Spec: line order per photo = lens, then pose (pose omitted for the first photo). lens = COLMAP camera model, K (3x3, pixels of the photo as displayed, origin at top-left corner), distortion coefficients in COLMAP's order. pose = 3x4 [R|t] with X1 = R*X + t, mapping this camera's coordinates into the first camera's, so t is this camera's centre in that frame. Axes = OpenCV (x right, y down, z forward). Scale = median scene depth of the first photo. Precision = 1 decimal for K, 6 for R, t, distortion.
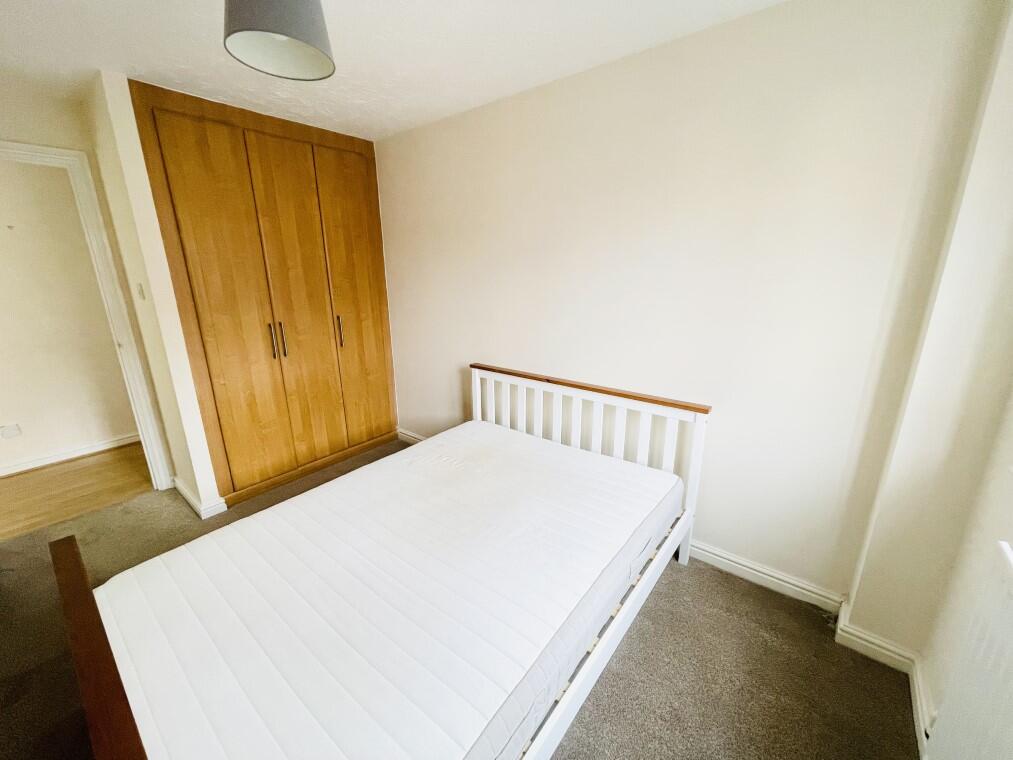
lens RADIAL K [[408.9, 0, 503.7], [0, 408.9, 380.6], [0, 0, 1]] dist [-0.001248, -0.000294]
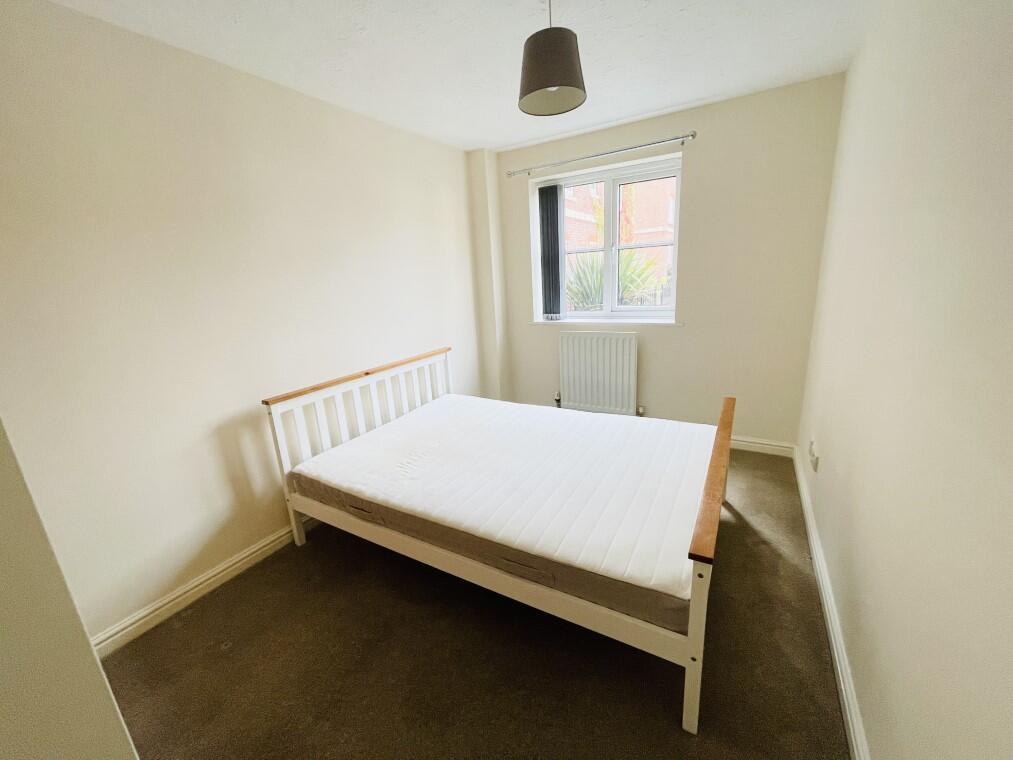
lens RADIAL K [[408.9, 0, 503.7], [0, 408.9, 380.6], [0, 0, 1]] dist [-0.001248, -0.000294]
pose [[-0.151854, -0.261826, 0.953094, -0.824715], [0.283124, 0.912347, 0.295742, -0.168166], [-0.946985, 0.314754, -0.064415, 0.656726]]
